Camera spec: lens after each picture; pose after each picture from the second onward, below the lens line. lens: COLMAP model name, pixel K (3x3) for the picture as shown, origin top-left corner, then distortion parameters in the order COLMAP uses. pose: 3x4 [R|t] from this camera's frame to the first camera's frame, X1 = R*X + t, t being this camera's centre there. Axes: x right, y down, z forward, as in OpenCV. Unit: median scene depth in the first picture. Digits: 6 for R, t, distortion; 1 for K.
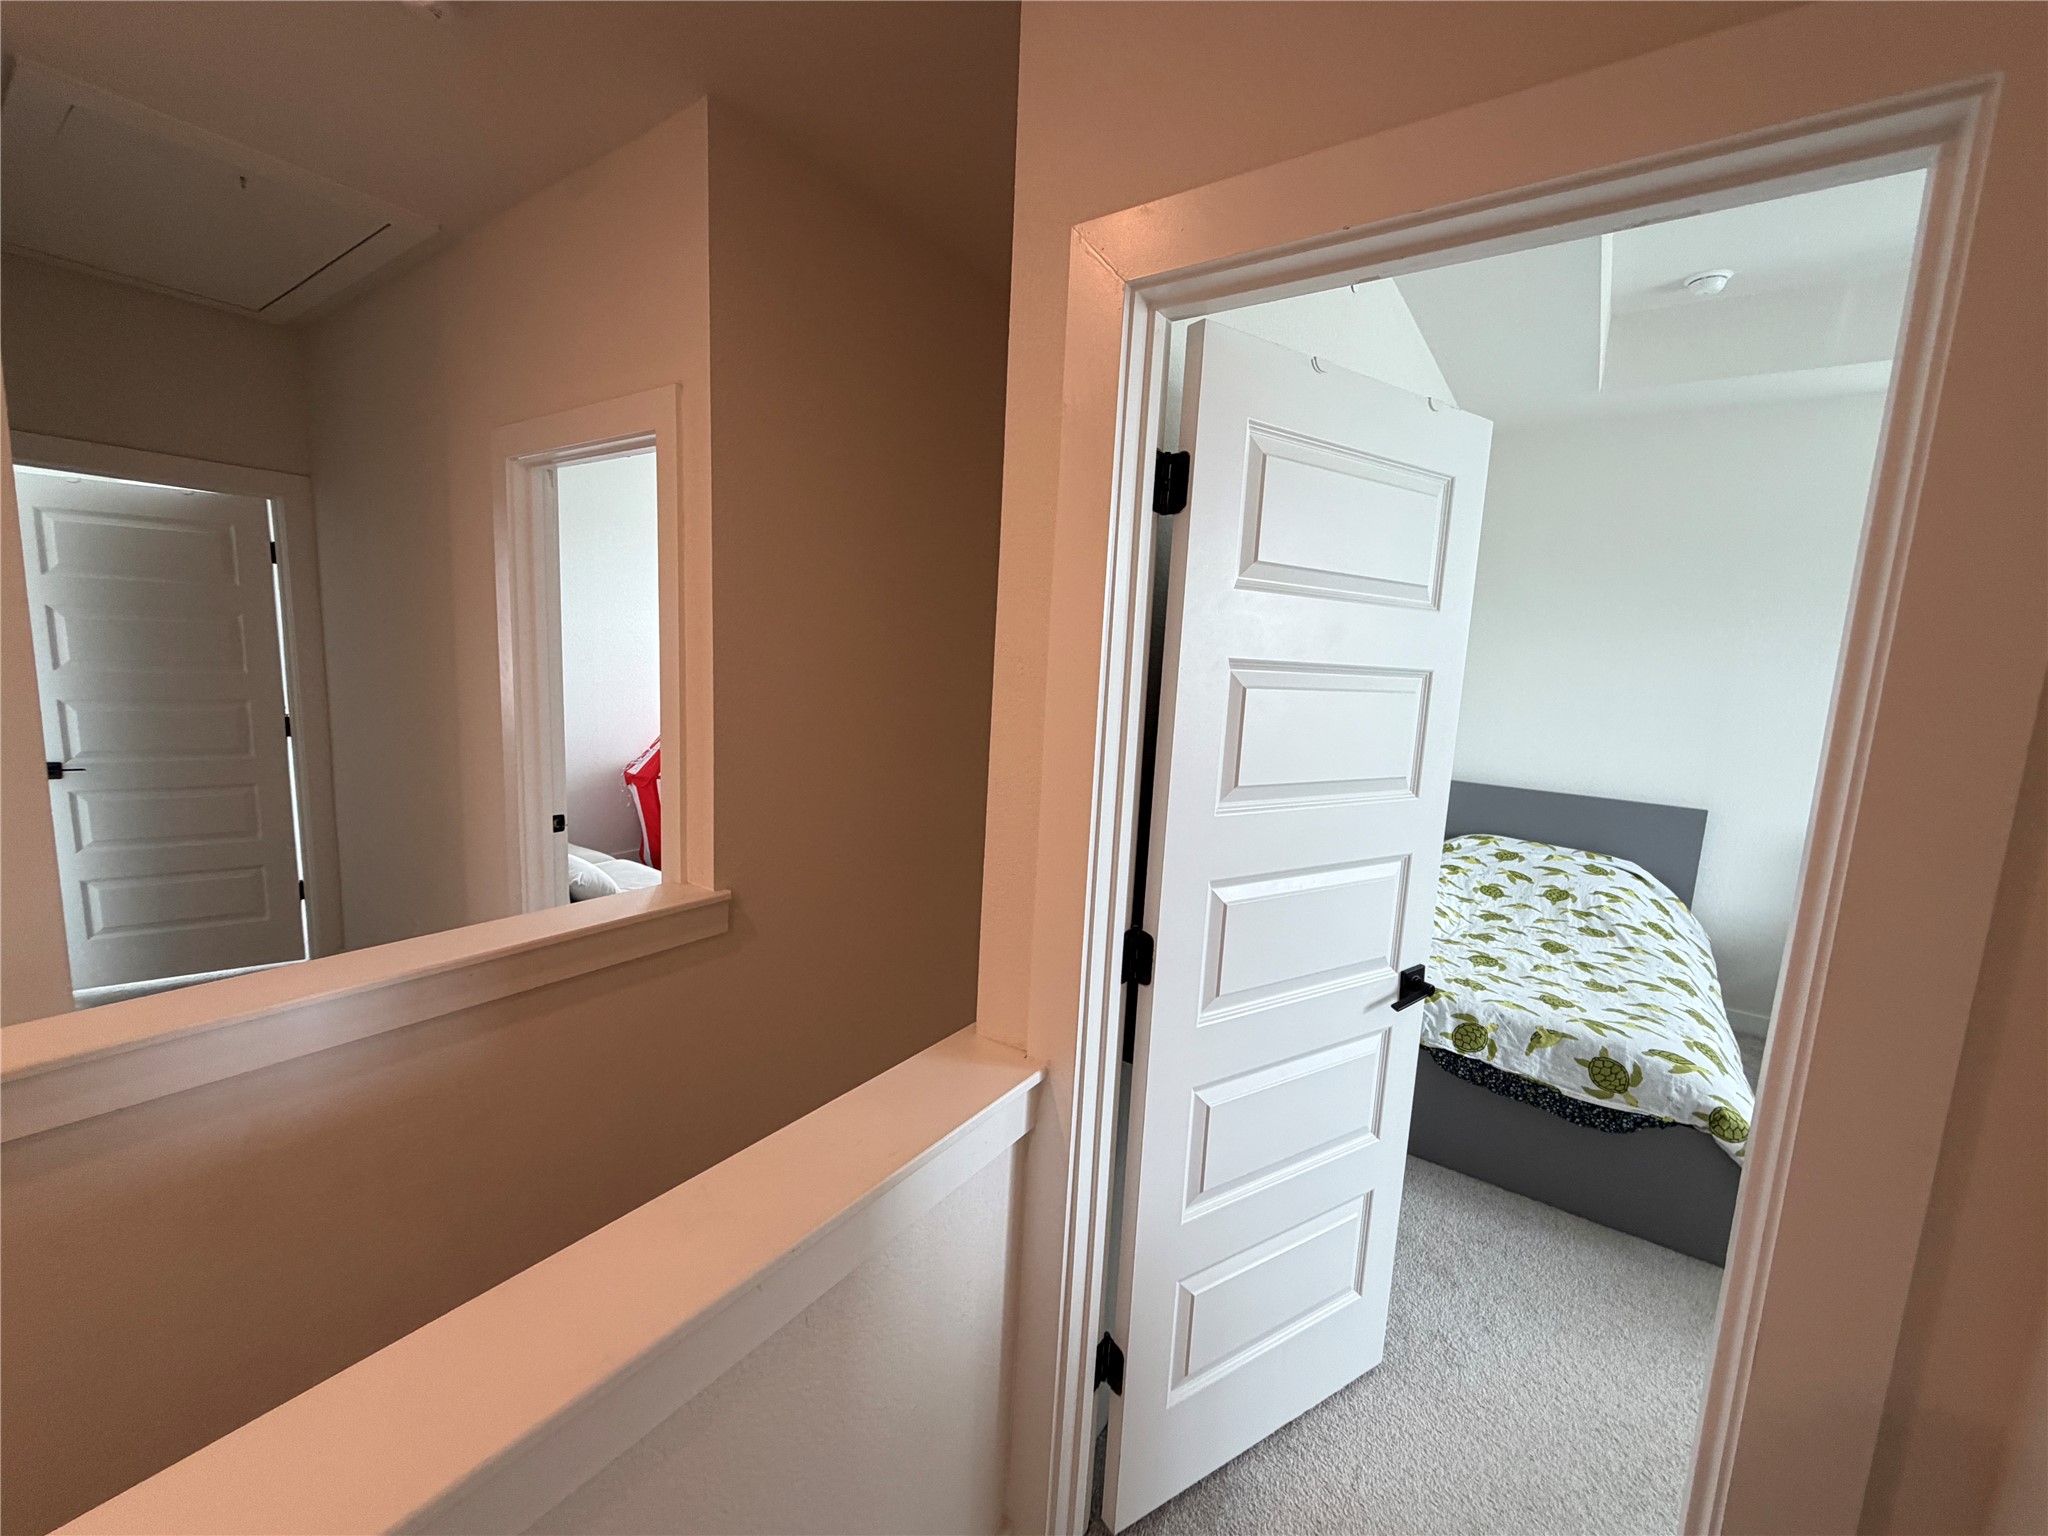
lens RADIAL K [[813.5, 0, 1019.2], [0, 813.5, 768.8], [0, 0, 1]] dist [0.001757, -0.000464]
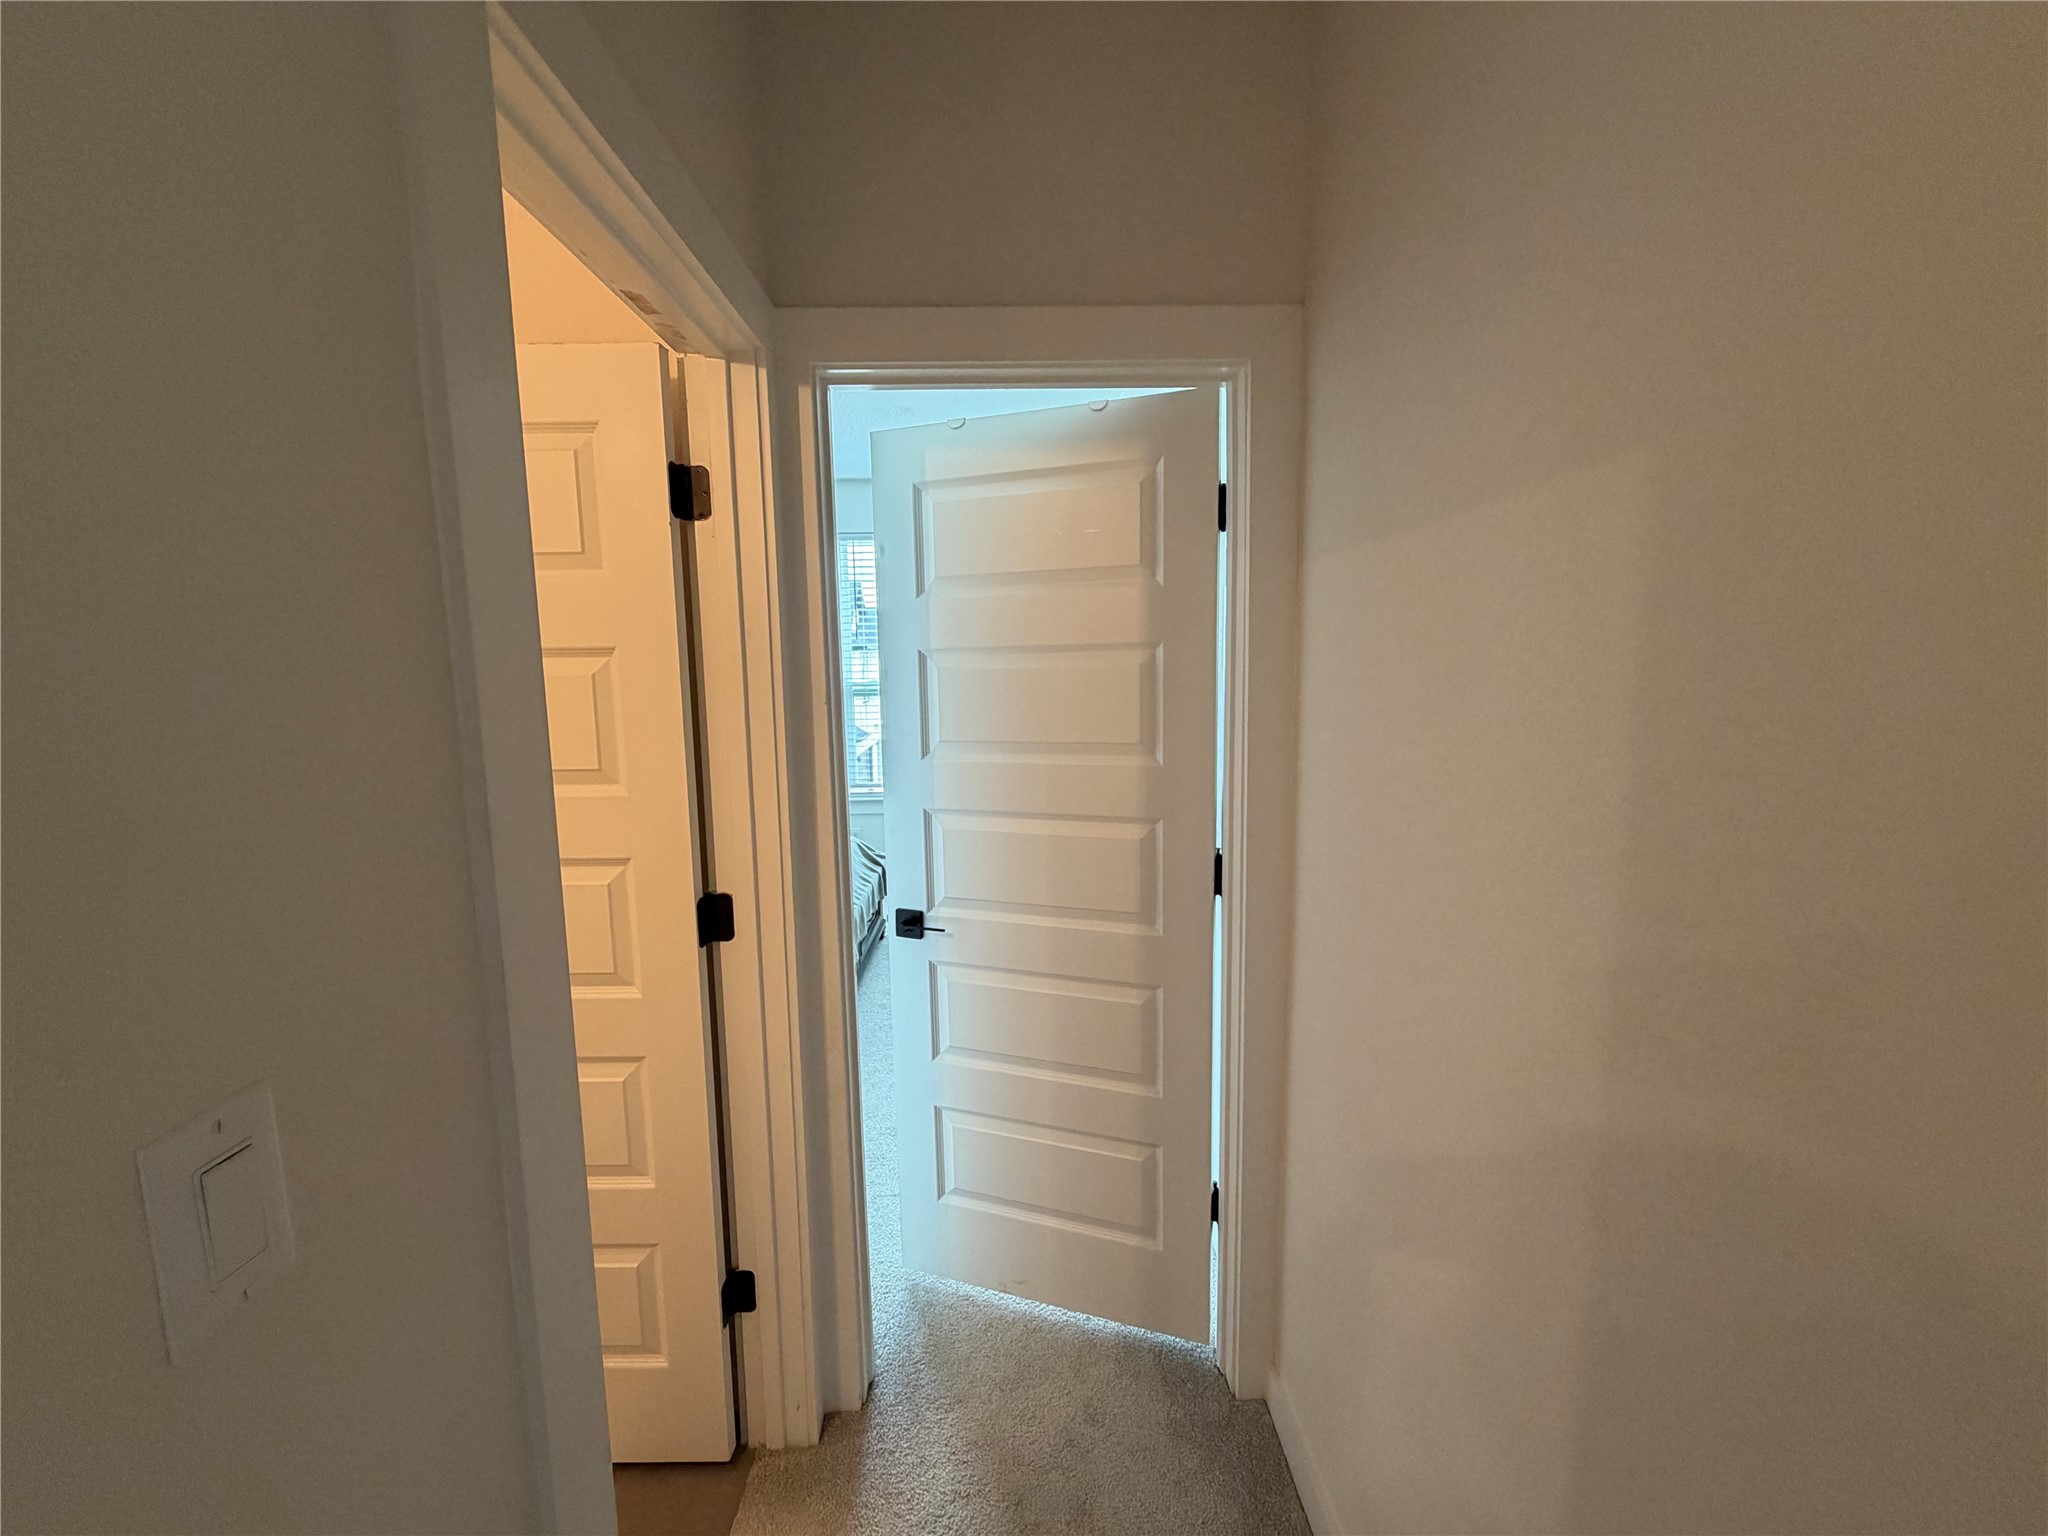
lens RADIAL K [[813.5, 0, 1019.2], [0, 813.5, 768.8], [0, 0, 1]] dist [0.001757, -0.000464]
pose [[0.584608, 0.039909, -0.810334, -0.605969], [-0.070353, 0.997521, -0.001628, -0.106228], [0.808260, 0.057961, 0.585966, 0.647756]]
